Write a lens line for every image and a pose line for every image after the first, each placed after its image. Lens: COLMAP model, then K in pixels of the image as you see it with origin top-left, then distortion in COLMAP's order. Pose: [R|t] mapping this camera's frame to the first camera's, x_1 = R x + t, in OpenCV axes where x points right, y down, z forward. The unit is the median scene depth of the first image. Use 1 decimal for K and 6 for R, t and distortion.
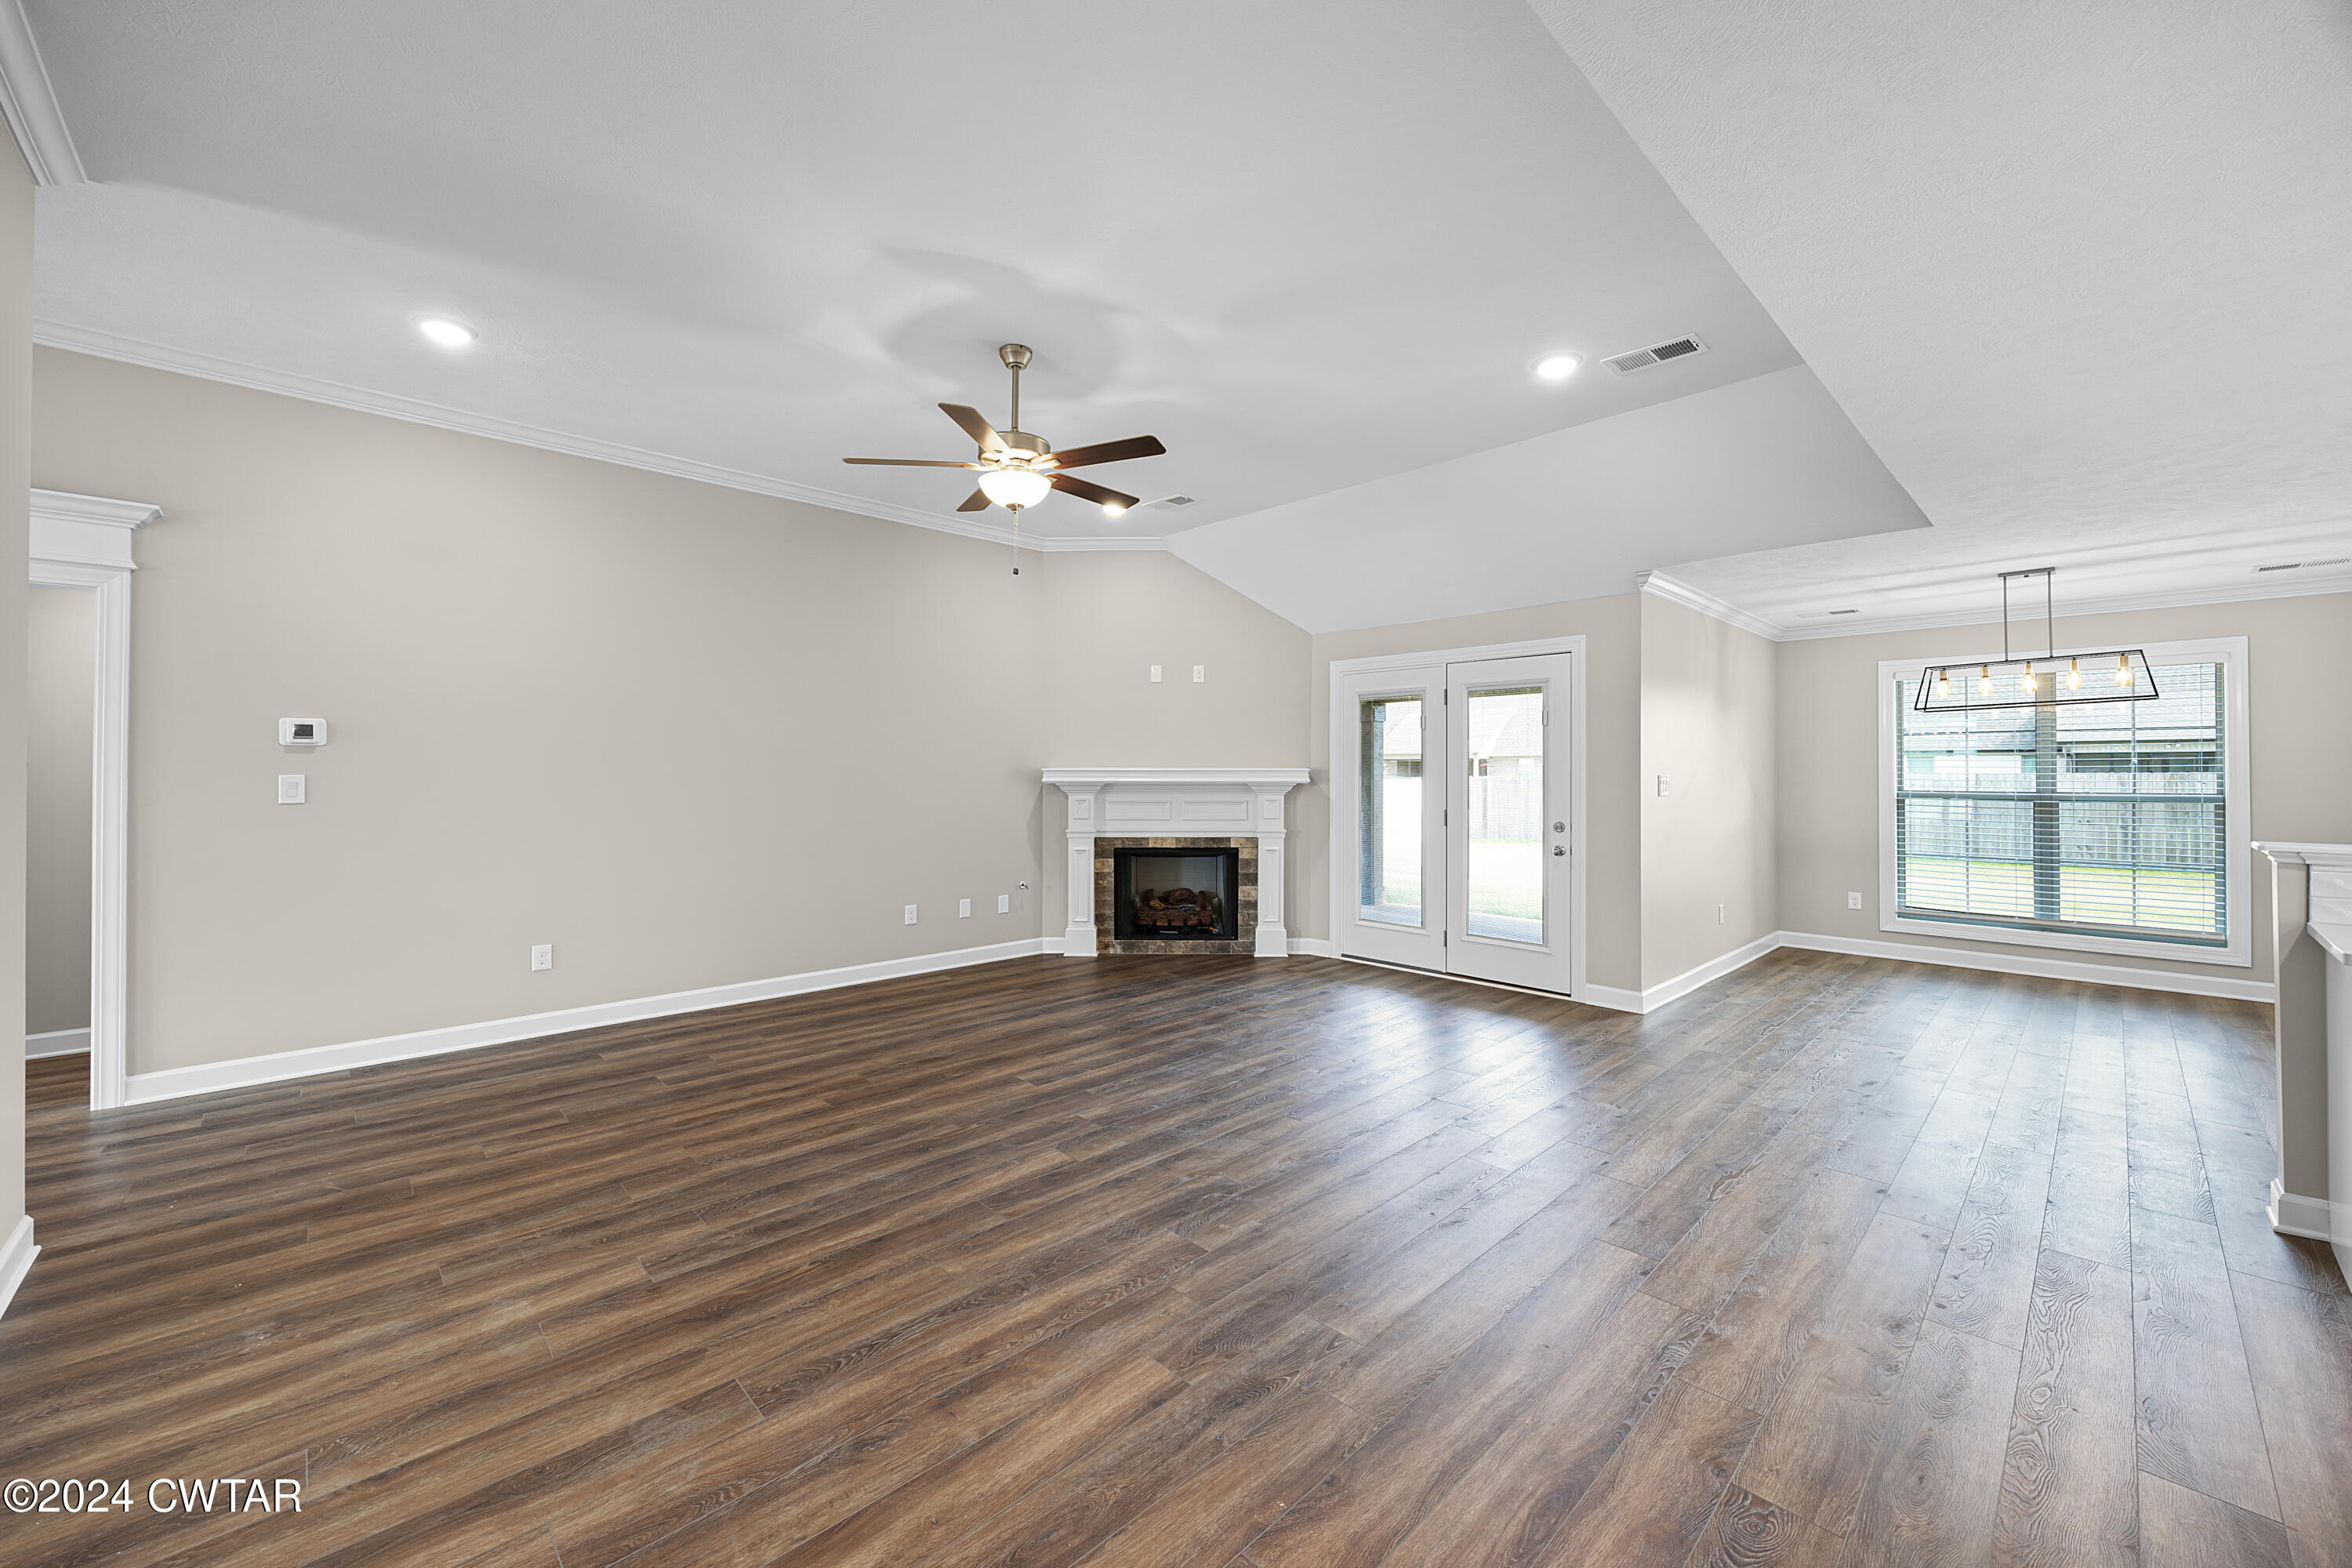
lens RADIAL K [[900.6, 0, 1171.8], [0, 900.6, 770.7], [0, 0, 1]] dist [-0.007243, -0.000096]
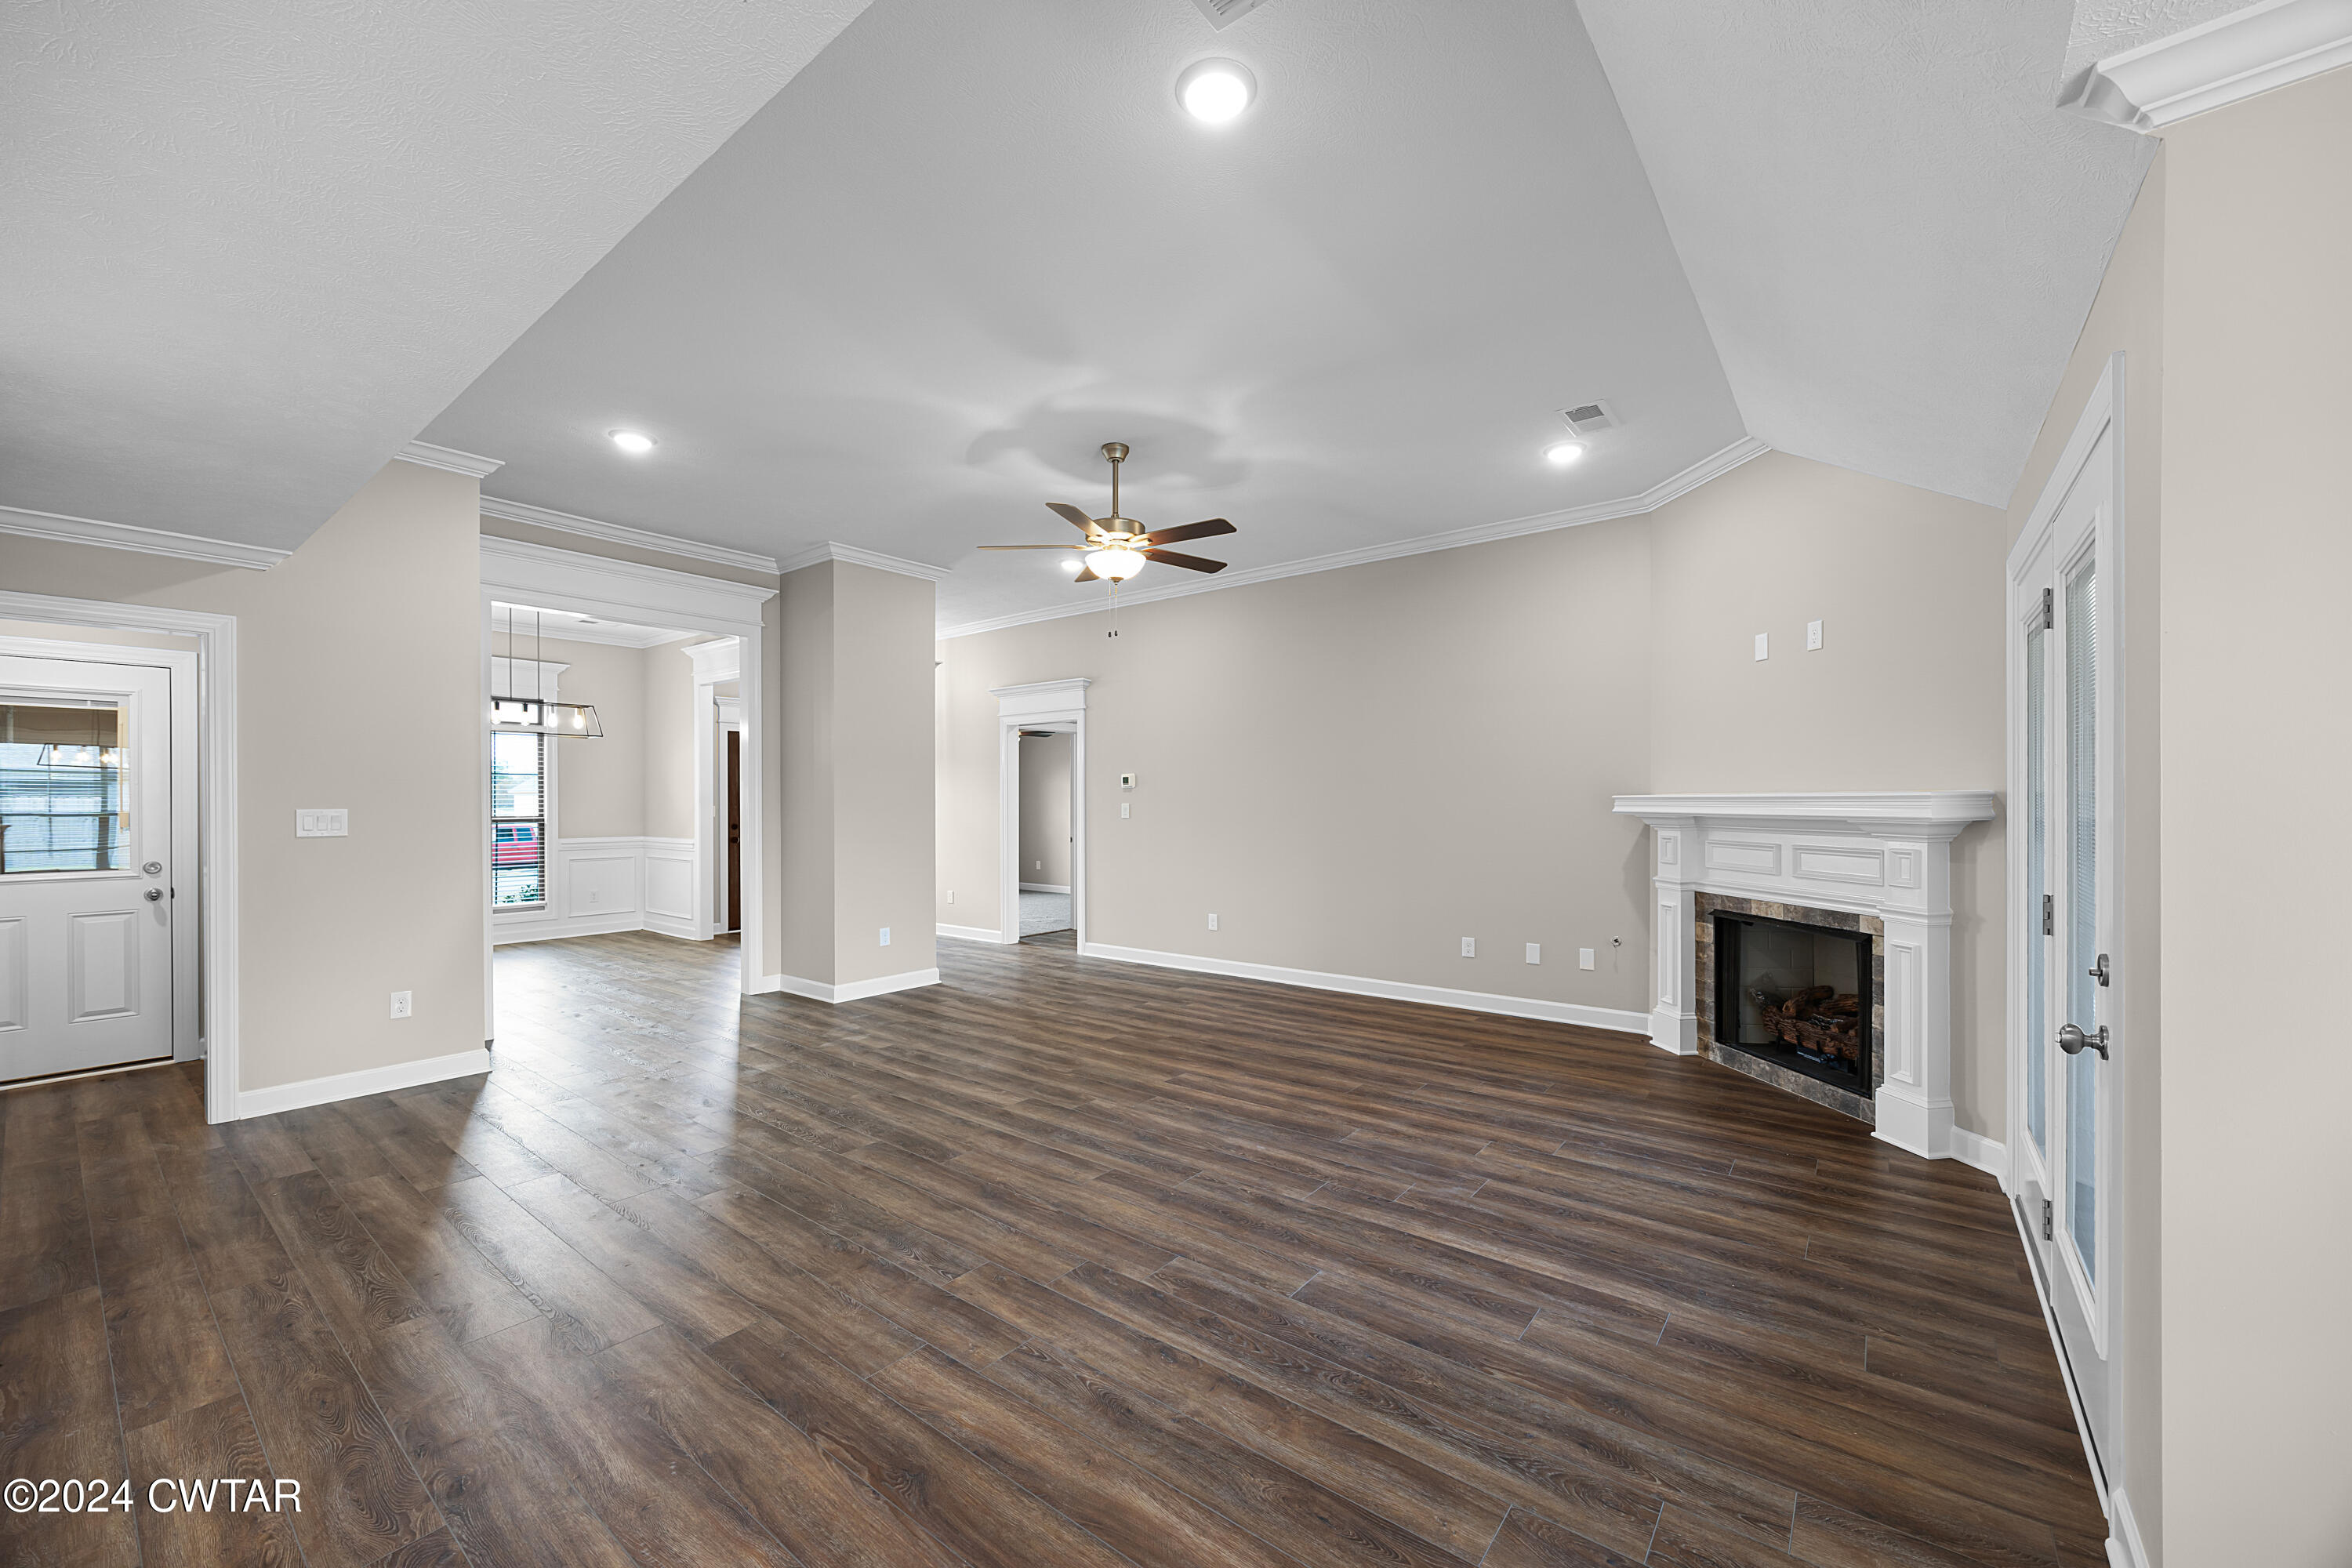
lens RADIAL K [[900.6, 0, 1195.4], [0, 900.6, 803.1], [0, 0, 1]] dist [-0.007243, -0.000096]
pose [[0.154456, 0.002133, -0.987997, 0.685316], [0.005753, 0.999979, 0.003058, -0.000047], [0.987983, -0.006156, 0.154441, 0.616406]]
